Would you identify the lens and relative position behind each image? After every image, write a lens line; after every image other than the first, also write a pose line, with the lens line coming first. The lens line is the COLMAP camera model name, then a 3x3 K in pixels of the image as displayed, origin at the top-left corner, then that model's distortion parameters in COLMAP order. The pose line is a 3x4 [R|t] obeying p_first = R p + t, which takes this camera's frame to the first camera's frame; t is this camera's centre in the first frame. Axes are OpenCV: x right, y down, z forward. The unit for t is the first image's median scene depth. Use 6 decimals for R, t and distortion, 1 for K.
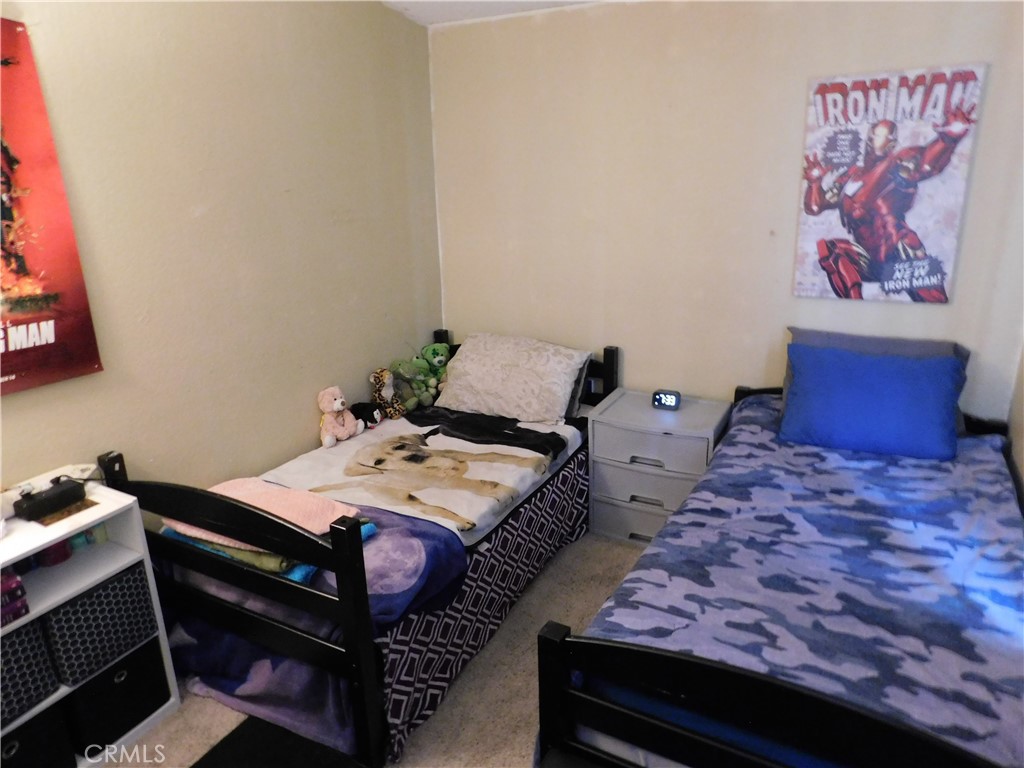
lens RADIAL K [[680.8, 0, 512.2], [0, 680.8, 384.8], [0, 0, 1]] dist [-0.043238, 0.040212]
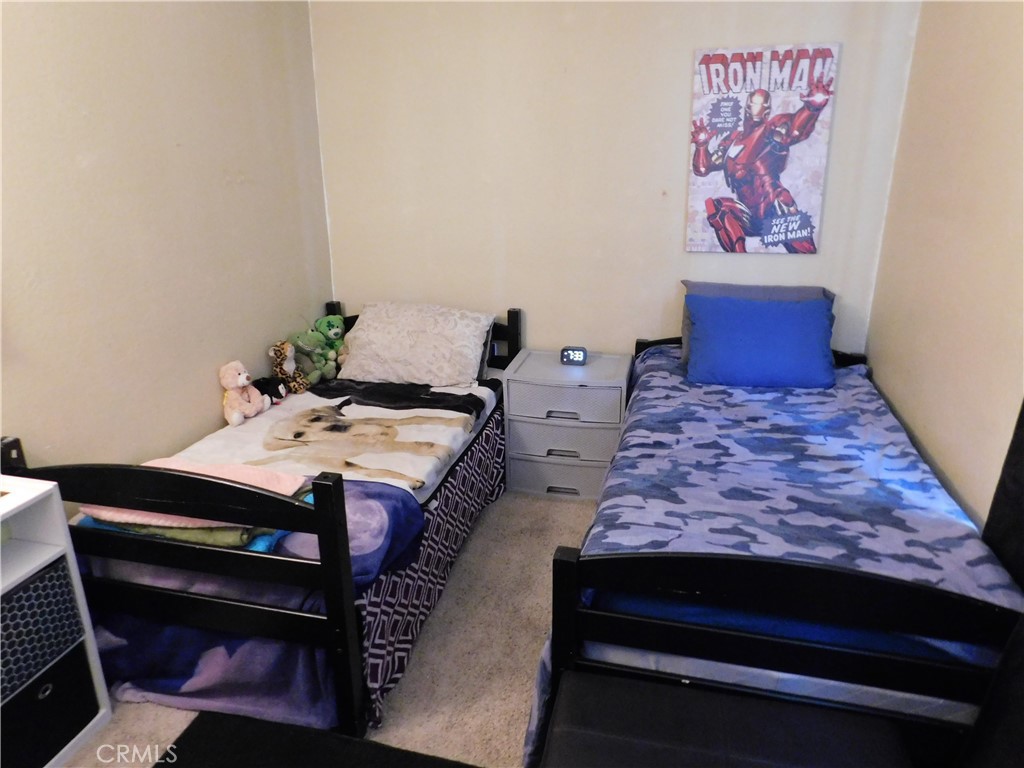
lens RADIAL K [[680.8, 0, 523.9], [0, 680.8, 378.7], [0, 0, 1]] dist [-0.043238, 0.040212]
pose [[0.967977, -0.064275, 0.242670, -0.136650], [0.061264, 0.997922, 0.019945, 0.041794], [-0.243448, -0.004439, 0.969904, 0.007313]]
